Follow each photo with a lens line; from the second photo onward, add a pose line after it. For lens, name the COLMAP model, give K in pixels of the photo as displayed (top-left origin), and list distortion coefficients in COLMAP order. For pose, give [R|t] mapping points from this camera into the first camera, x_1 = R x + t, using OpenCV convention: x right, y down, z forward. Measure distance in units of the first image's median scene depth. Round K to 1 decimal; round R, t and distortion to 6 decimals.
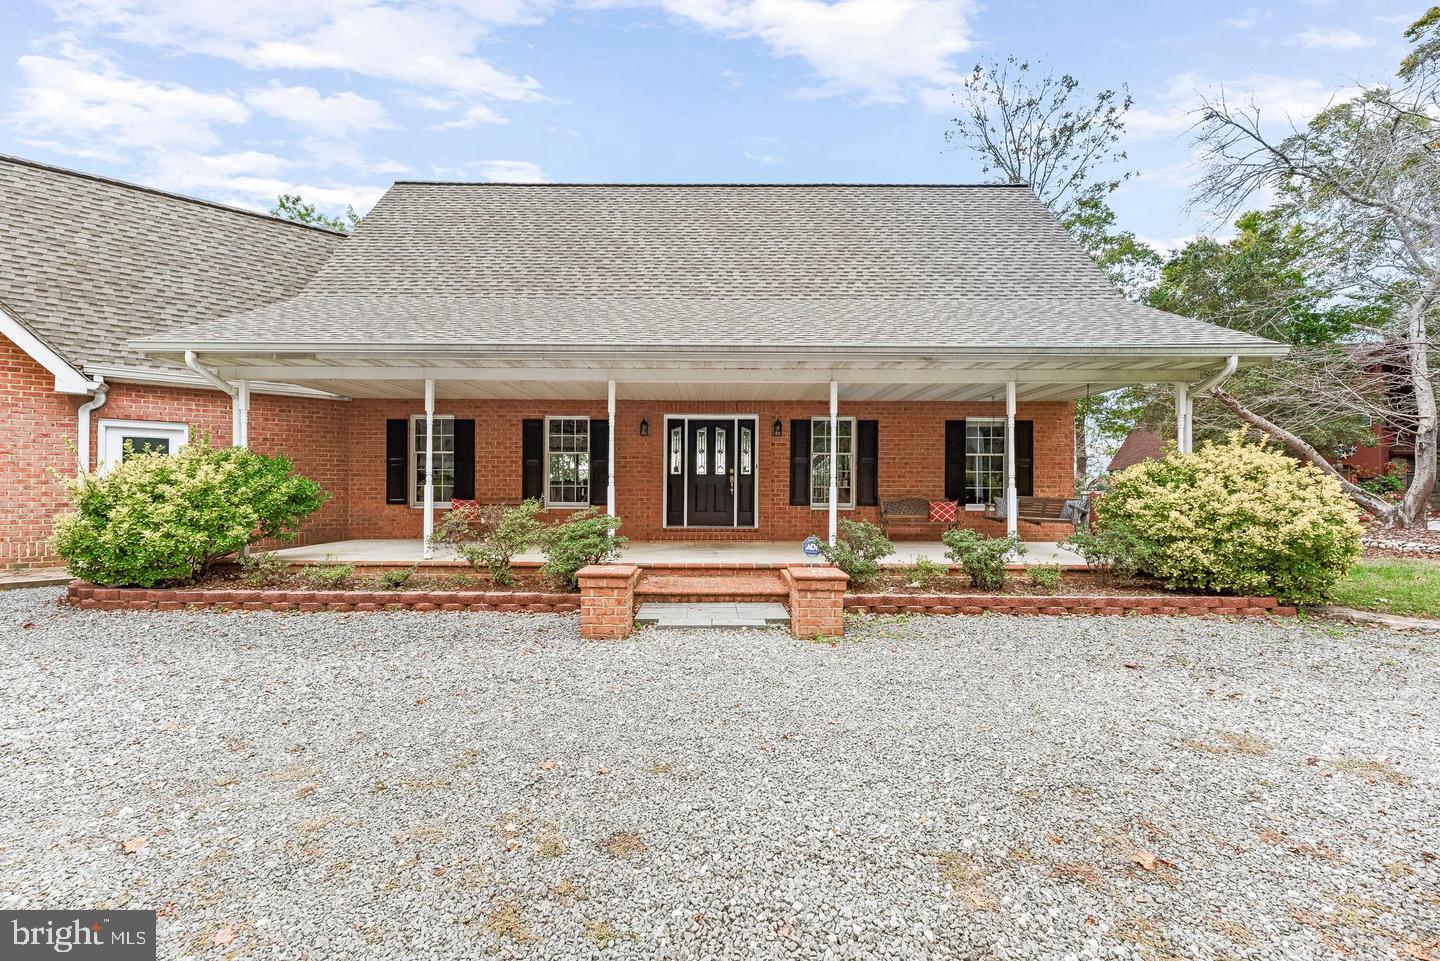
lens RADIAL K [[586.1, 0, 716.0], [0, 586.1, 485.6], [0, 0, 1]] dist [0.000743, 0.000006]
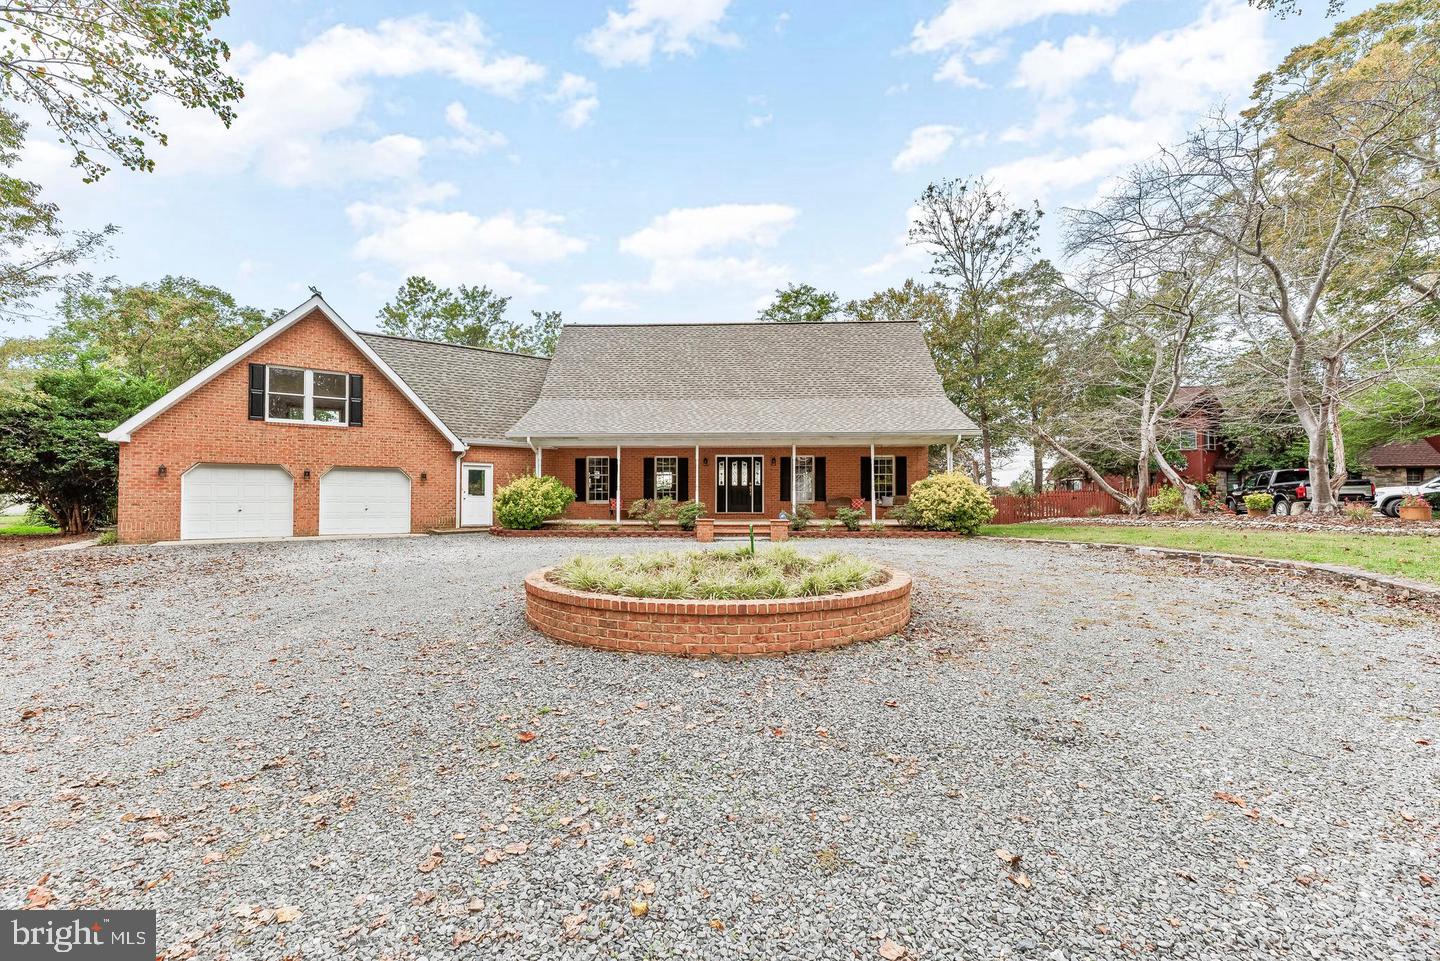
lens RADIAL K [[586.1, 0, 716.0], [0, 586.1, 485.6], [0, 0, 1]] dist [0.000743, 0.000006]
pose [[0.999116, -0.005585, -0.041668, -0.005972], [0.004908, 0.999855, -0.016316, 0.012800], [0.041753, 0.016097, 0.998998, -0.938475]]
